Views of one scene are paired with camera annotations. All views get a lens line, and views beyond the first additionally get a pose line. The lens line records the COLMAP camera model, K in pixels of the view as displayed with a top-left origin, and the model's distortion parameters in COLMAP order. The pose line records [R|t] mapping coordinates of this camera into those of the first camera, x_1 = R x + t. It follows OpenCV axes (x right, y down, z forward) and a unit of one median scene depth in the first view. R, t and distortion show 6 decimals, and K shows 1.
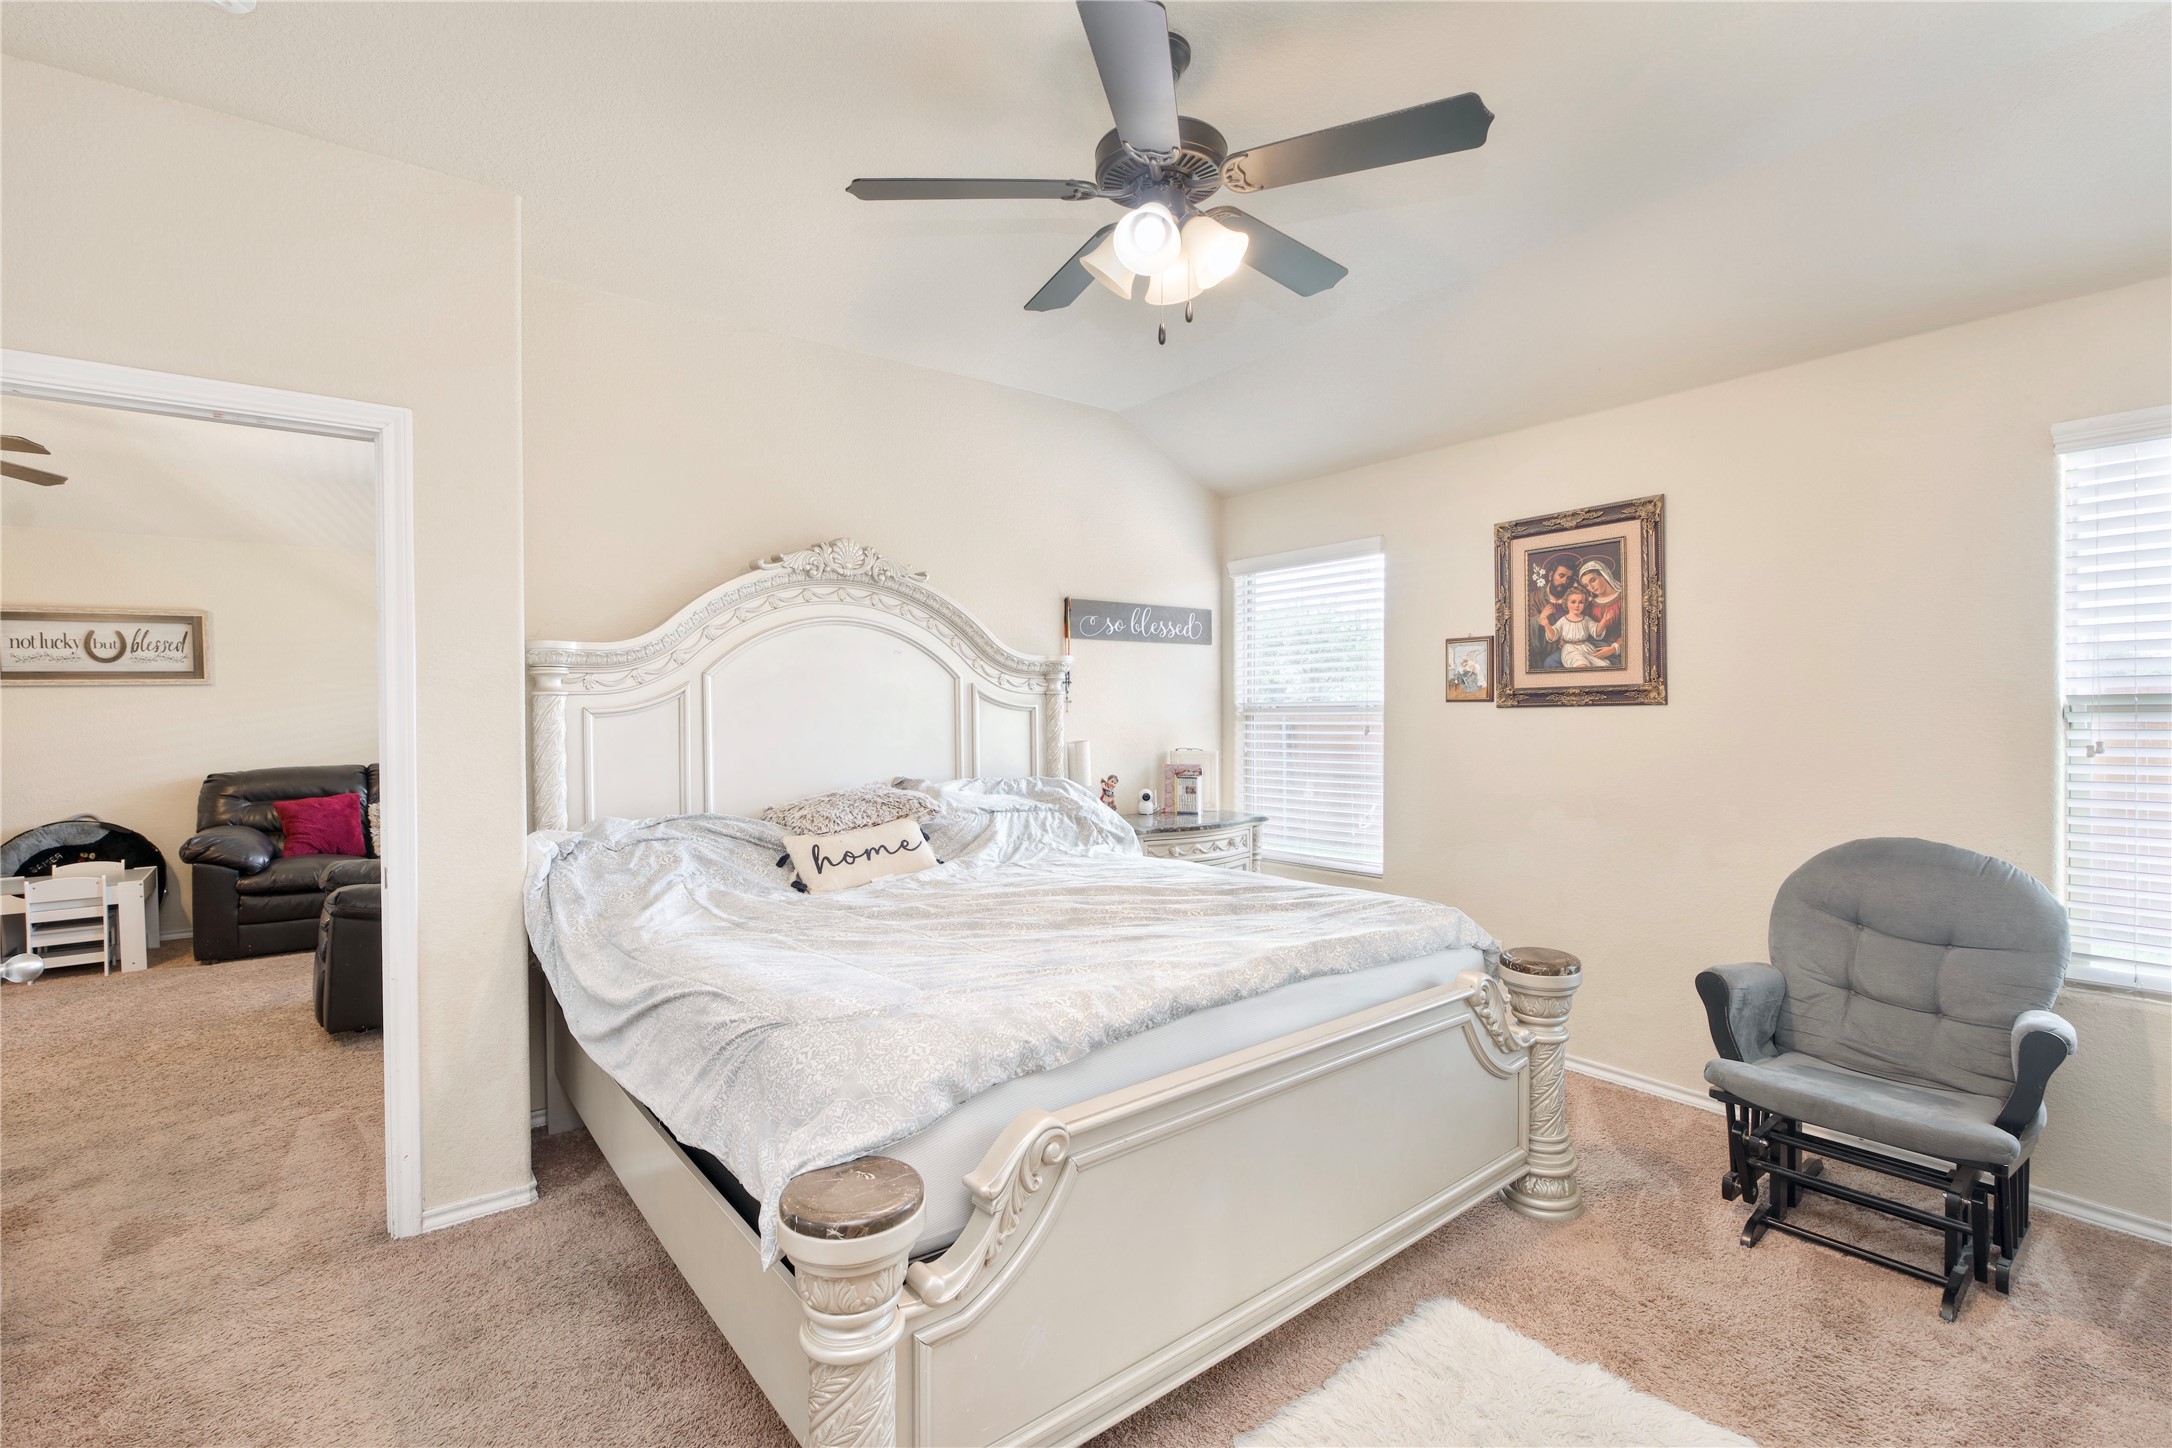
lens RADIAL K [[972.0, 0, 1092.8], [0, 972.0, 724.2], [0, 0, 1]] dist [-0.010092, 0.000854]
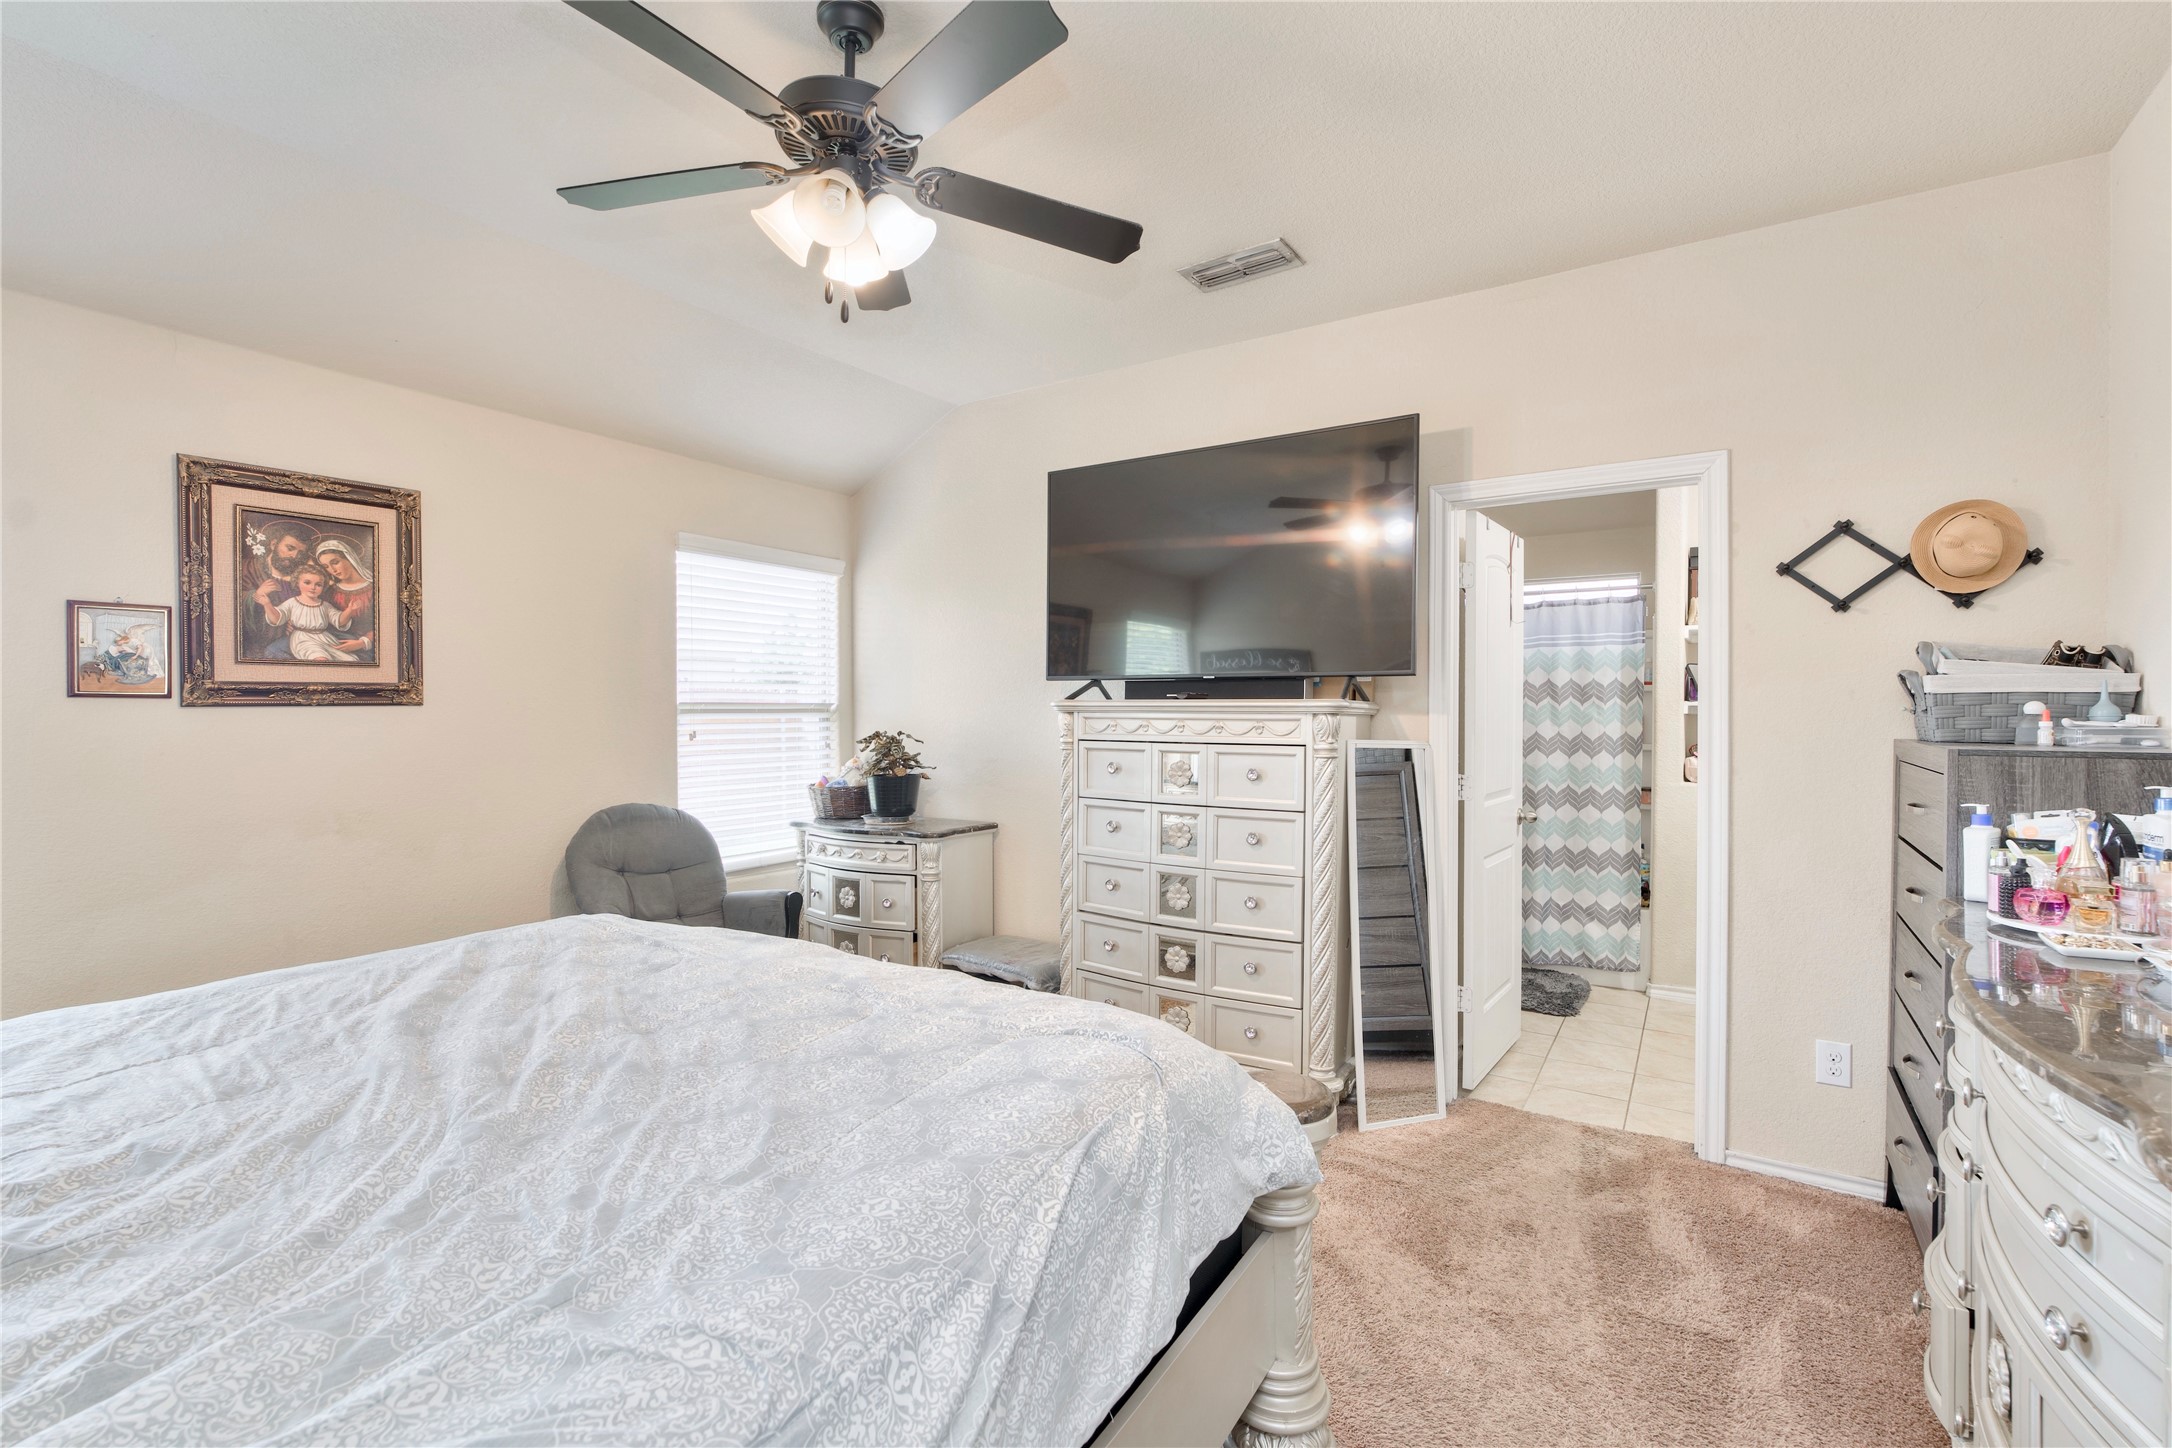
lens RADIAL K [[972.0, 0, 1094.2], [0, 972.0, 721.1], [0, 0, 1]] dist [-0.010092, 0.000854]
pose [[-0.330957, -0.008318, 0.943609, -0.531849], [0.009289, 0.999884, 0.012072, -0.009030], [-0.943600, 0.012760, -0.330842, 0.639144]]
